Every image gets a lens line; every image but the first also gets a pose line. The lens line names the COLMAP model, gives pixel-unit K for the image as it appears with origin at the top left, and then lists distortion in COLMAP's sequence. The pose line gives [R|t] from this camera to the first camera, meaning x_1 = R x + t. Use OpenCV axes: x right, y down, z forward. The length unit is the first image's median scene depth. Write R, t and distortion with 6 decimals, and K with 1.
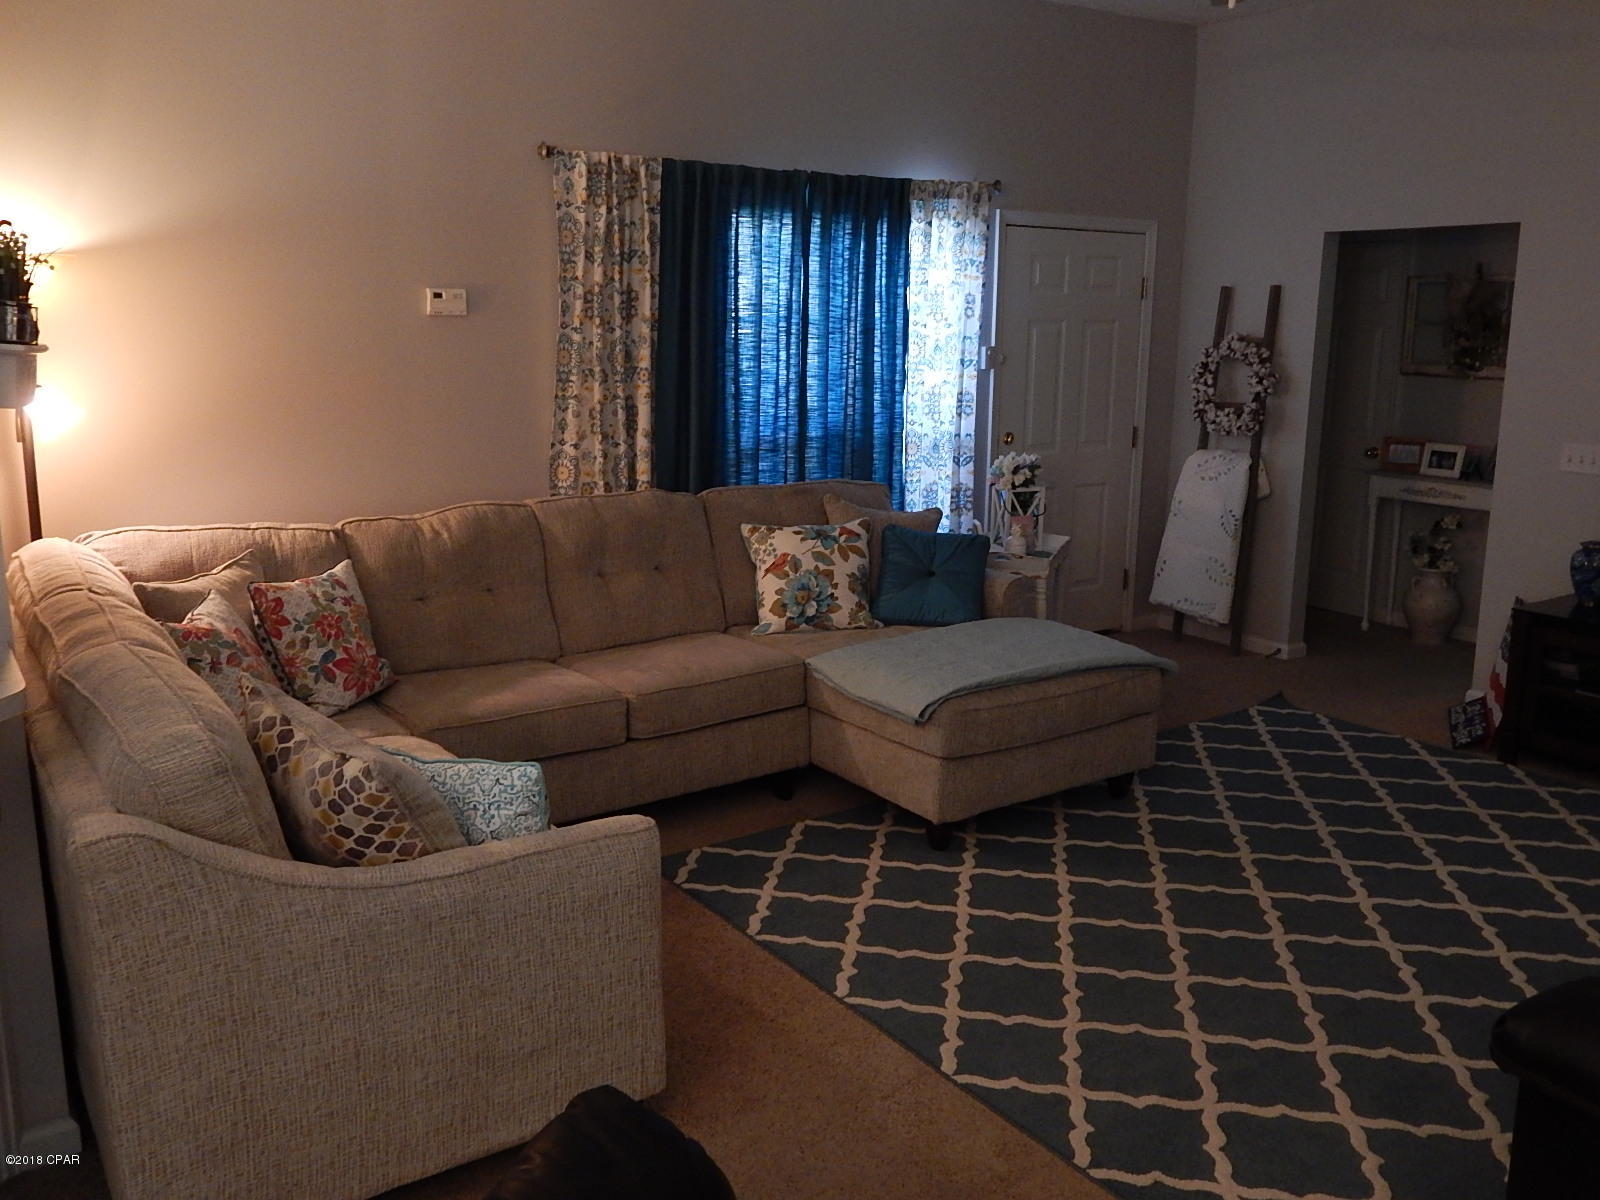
lens RADIAL K [[1304.3, 0, 806.6], [0, 1304.3, 601.4], [0, 0, 1]] dist [-0.029999, -0.008455]
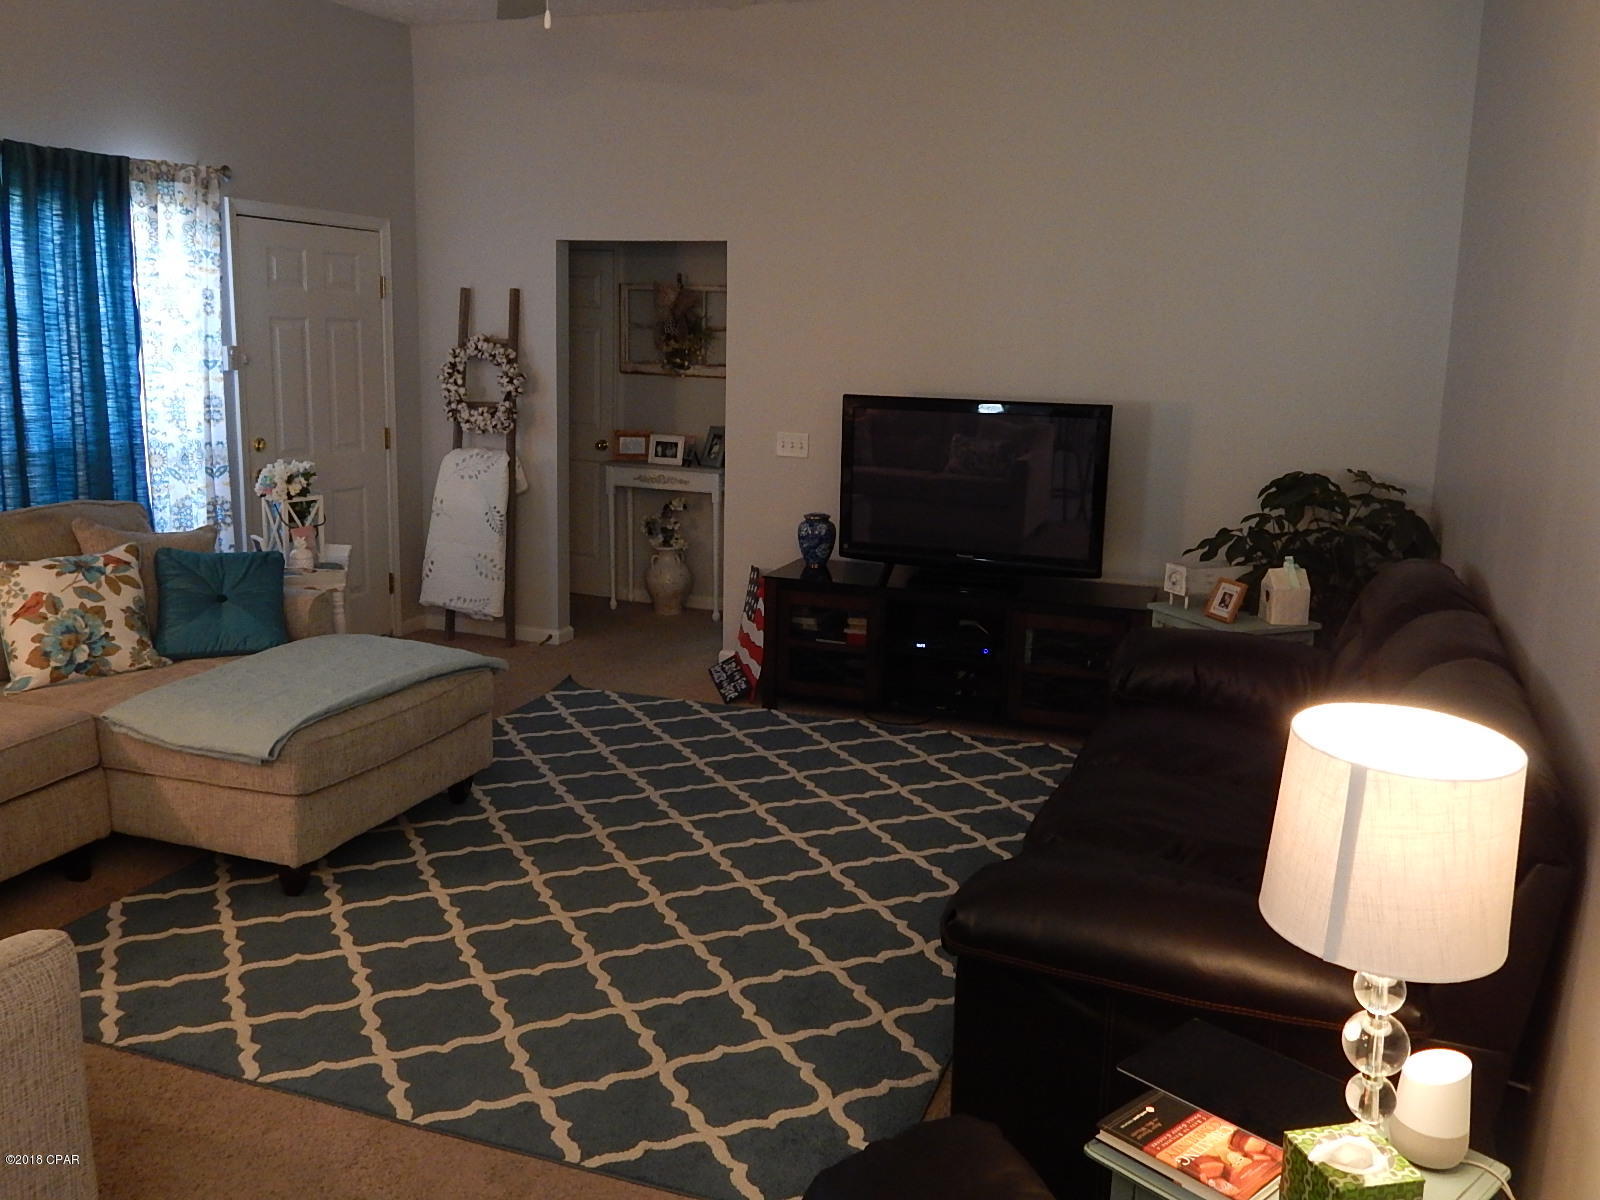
lens RADIAL K [[1304.3, 0, 811.4], [0, 1304.3, 598.4], [0, 0, 1]] dist [-0.029999, -0.008455]
pose [[0.795127, -0.103755, 0.597502, -0.117748], [0.101642, 0.994119, 0.037365, -0.013438], [-0.597865, 0.031021, 0.800997, 0.034690]]
